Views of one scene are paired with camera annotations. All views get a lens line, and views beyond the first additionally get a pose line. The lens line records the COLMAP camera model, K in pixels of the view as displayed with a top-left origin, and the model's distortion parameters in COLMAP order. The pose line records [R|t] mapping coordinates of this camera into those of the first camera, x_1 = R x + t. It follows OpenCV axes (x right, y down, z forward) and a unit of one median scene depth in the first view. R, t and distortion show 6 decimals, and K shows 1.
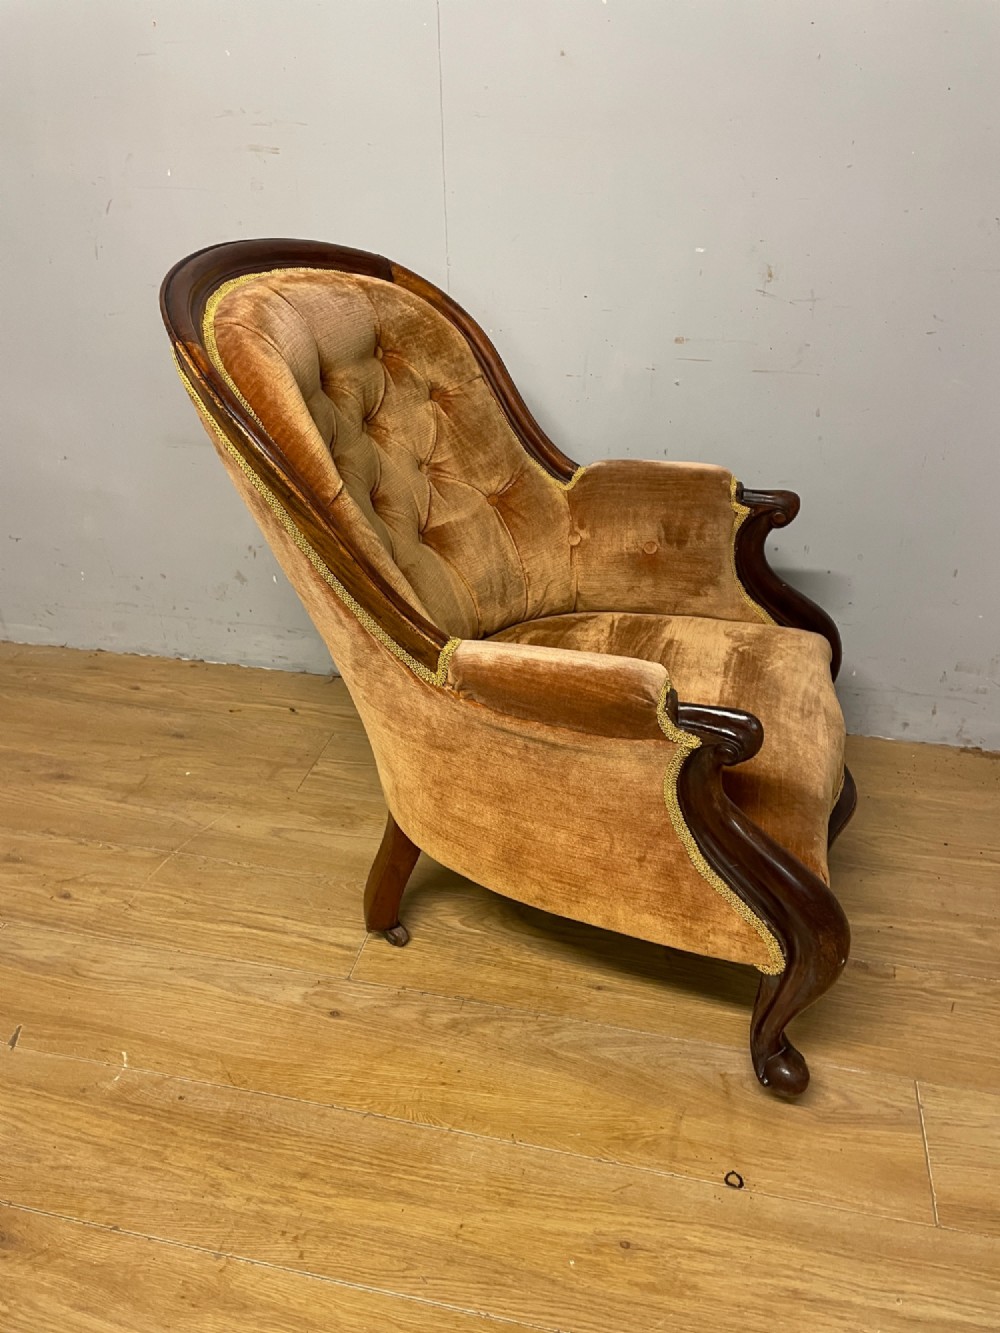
lens RADIAL K [[1017.5, 0, 490.1], [0, 1017.5, 647.9], [0, 0, 1]] dist [0.092230, -0.120810]
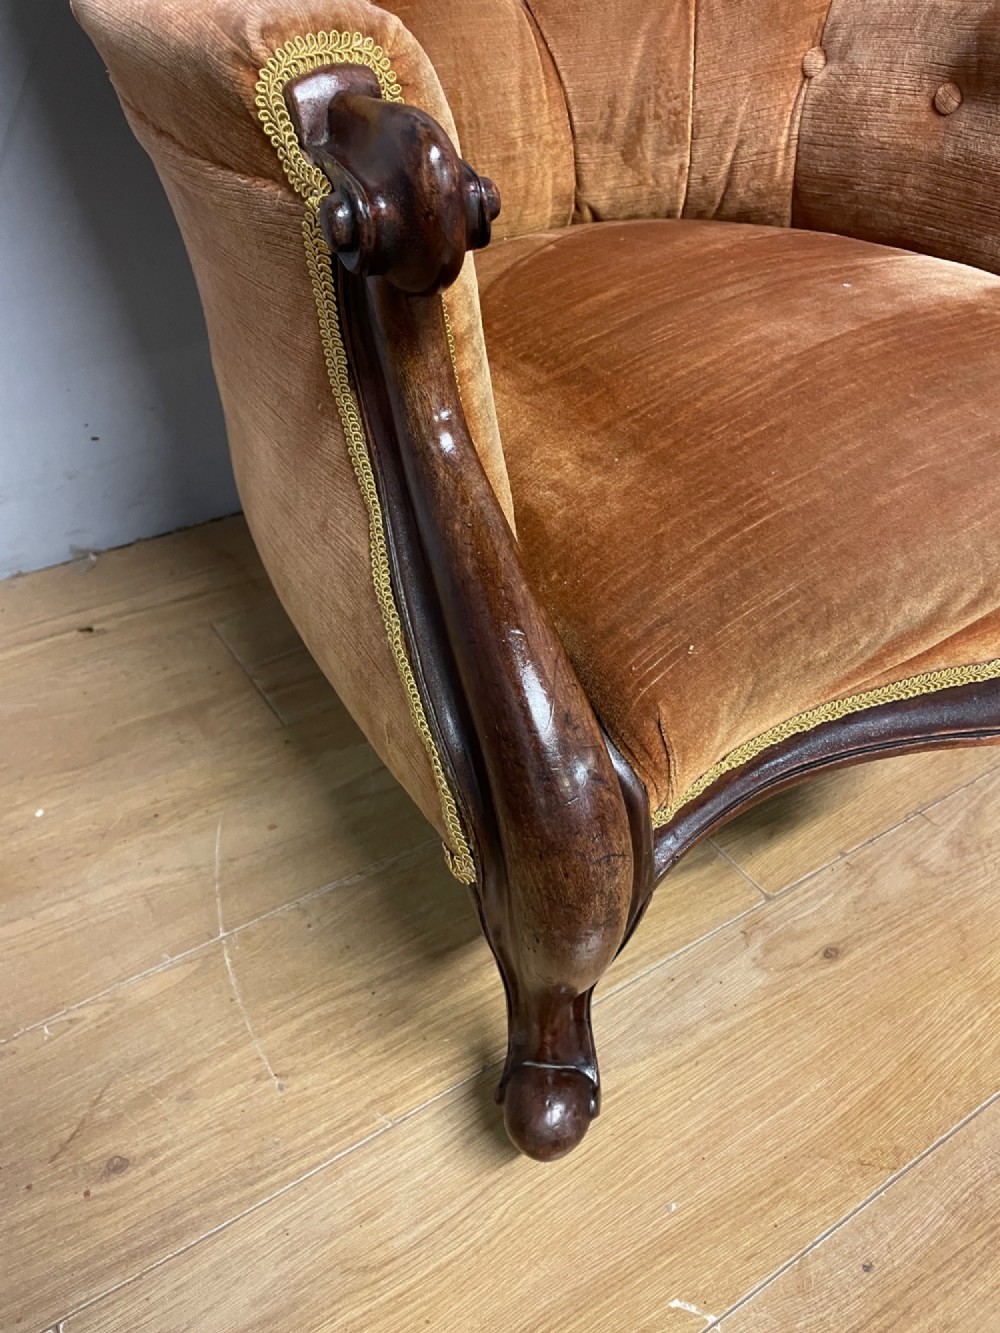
lens RADIAL K [[1017.5, 0, 498.1], [0, 1017.5, 672.1], [0, 0, 1]] dist [0.092230, -0.120810]
pose [[0.702080, -0.441777, 0.558495, -0.524030], [0.347605, 0.897121, 0.272663, 0.015593], [-0.621494, 0.002704, 0.783414, 0.702809]]
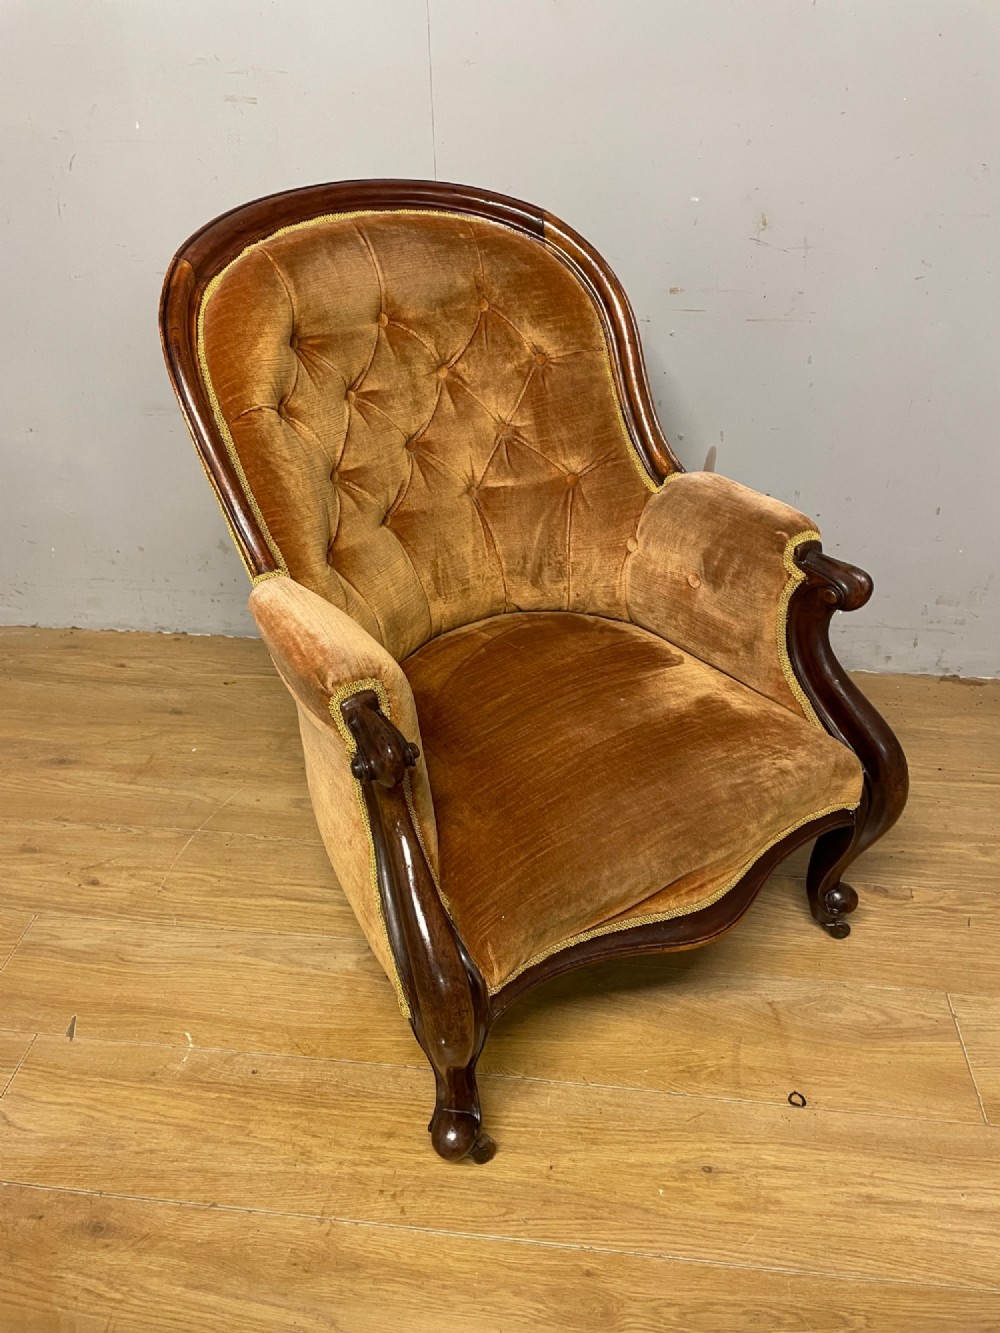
lens RADIAL K [[1009.2, 0, 499.4], [0, 1009.2, 651.4], [0, 0, 1]] dist [0.090952, -0.104071]
pose [[0.732660, -0.372018, 0.569922, -0.653823], [0.339096, 0.925583, 0.168254, -0.191060], [-0.590104, 0.069985, 0.804288, 0.302114]]
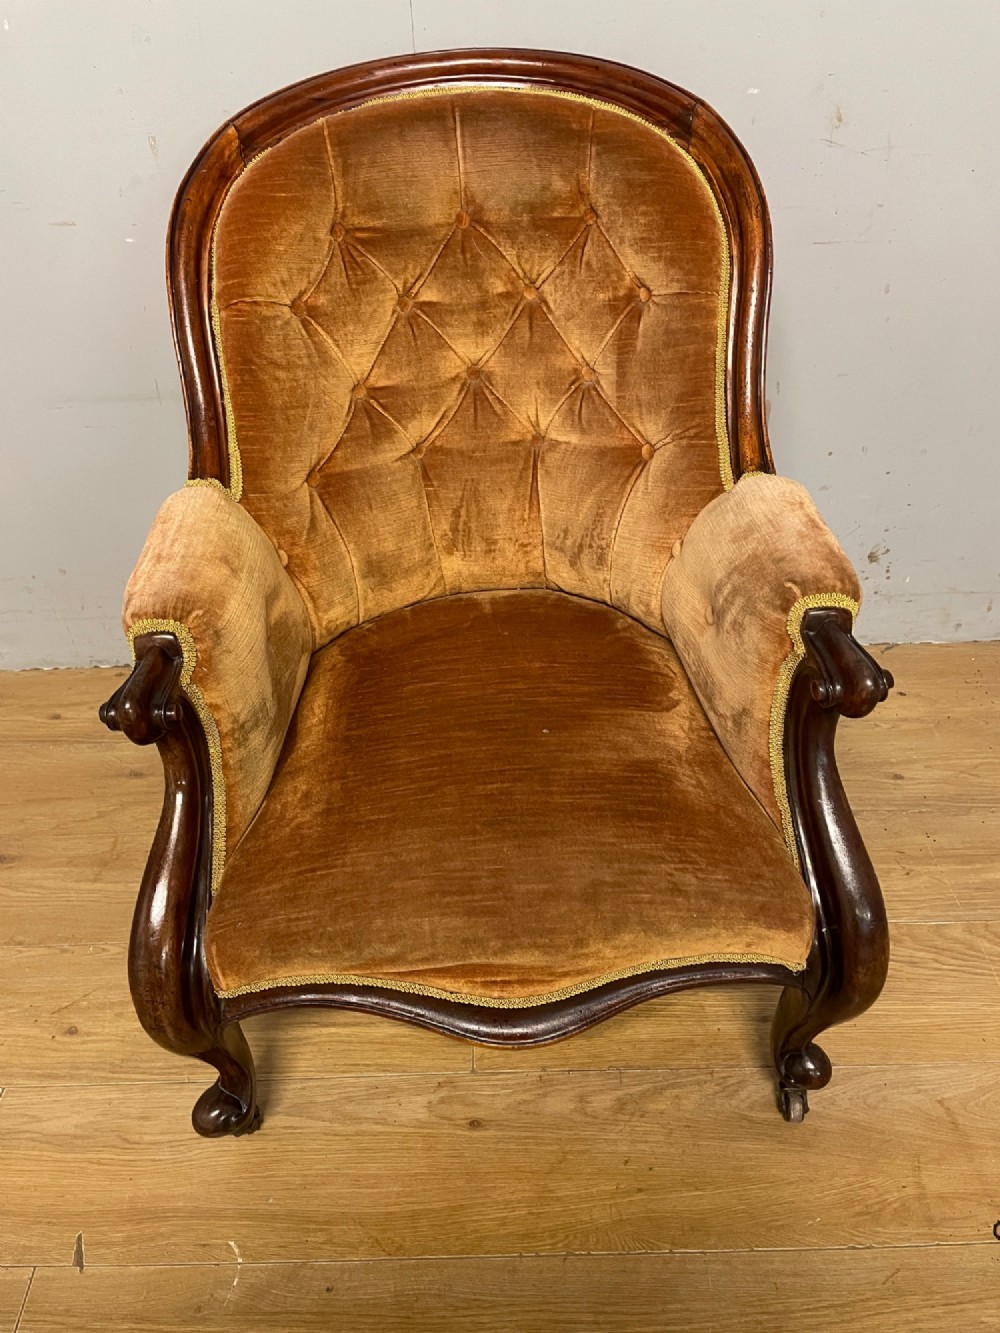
lens RADIAL K [[1017.5, 0, 496.0], [0, 1017.5, 655.9], [0, 0, 1]] dist [0.092230, -0.120810]
pose [[0.972988, -0.157373, 0.168900, -0.220087], [0.131418, 0.979100, 0.155216, -0.134715], [-0.189797, -0.128827, 0.973335, 0.257253]]
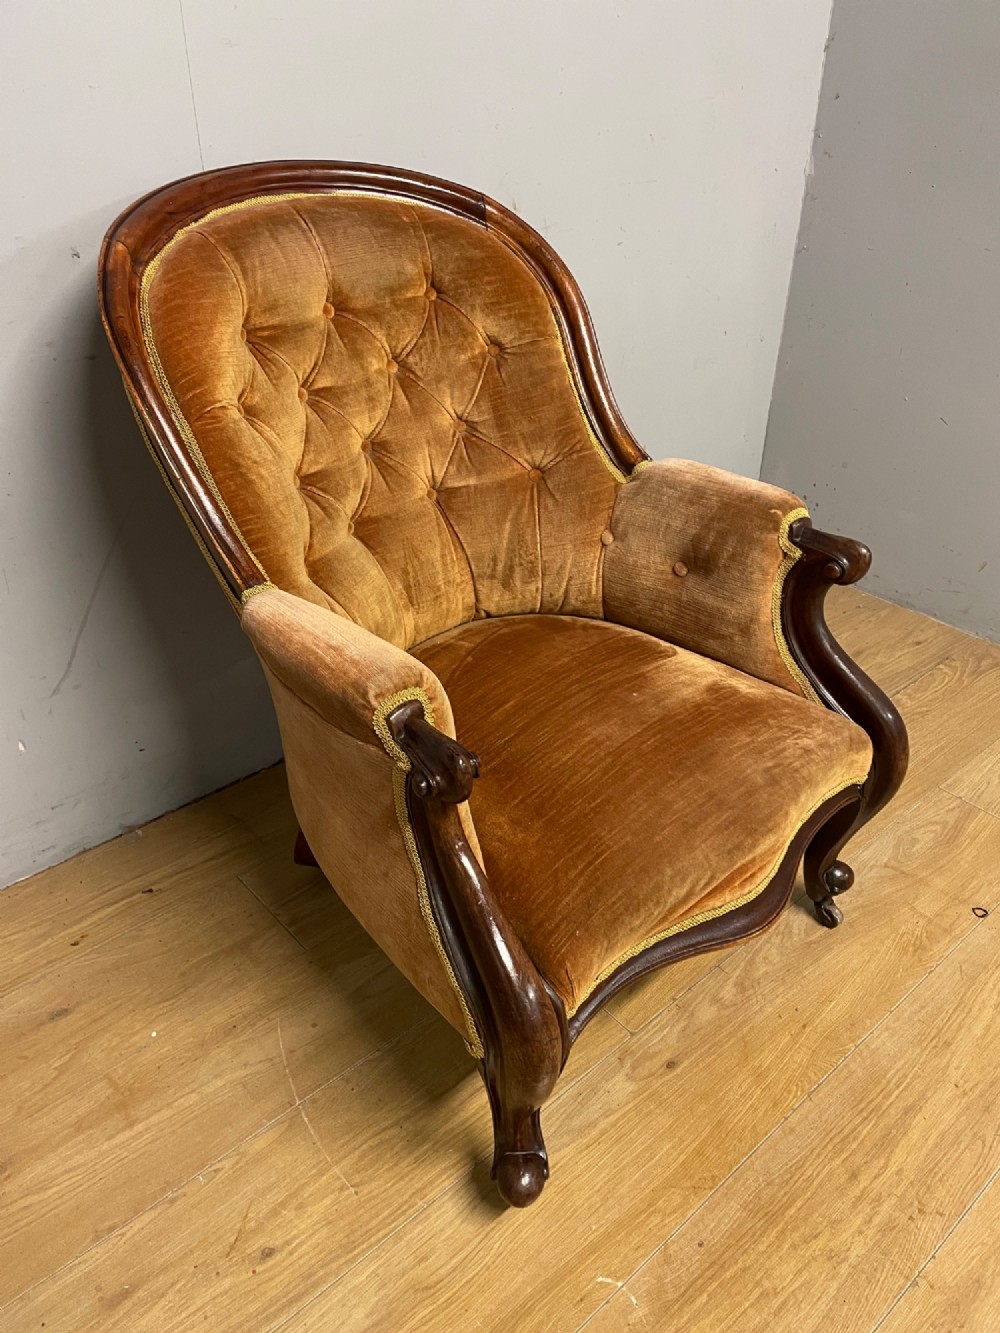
lens RADIAL K [[1017.5, 0, 506.2], [0, 1017.5, 667.5], [0, 0, 1]] dist [0.092230, -0.120810]
pose [[0.580044, -0.420708, 0.697534, -0.737594], [0.385117, 0.896193, 0.220278, -0.217126], [-0.717798, 0.140861, 0.681853, 0.450142]]
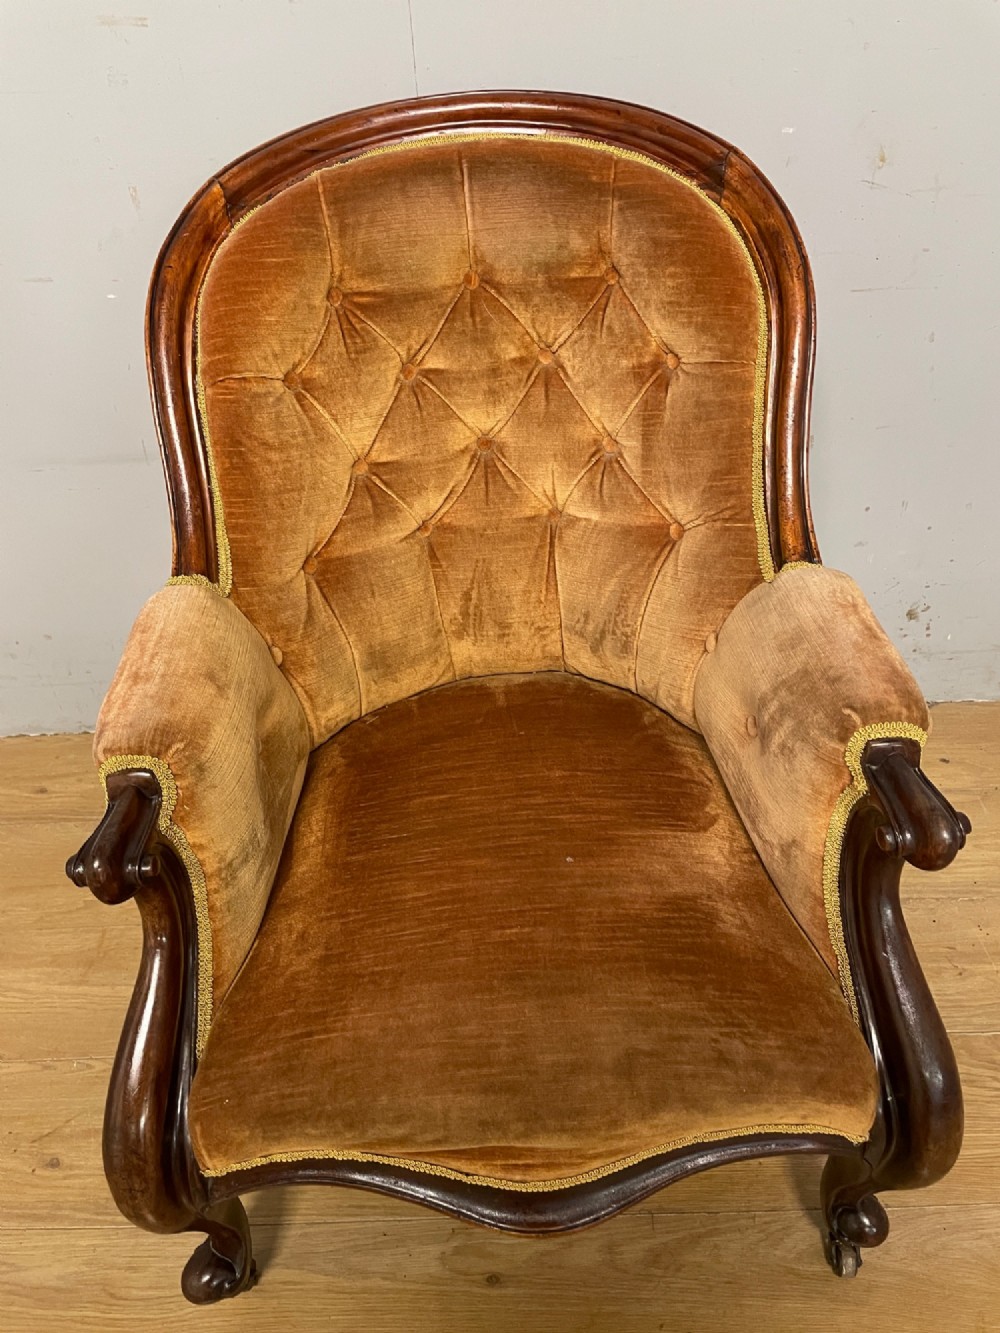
lens RADIAL K [[1017.5, 0, 493.0], [0, 1017.5, 651.0], [0, 0, 1]] dist [0.092230, -0.120810]
pose [[0.973248, -0.165608, 0.159253, -0.199847], [0.140706, 0.977574, 0.156685, -0.206238], [-0.181630, -0.130085, 0.974725, 0.344746]]
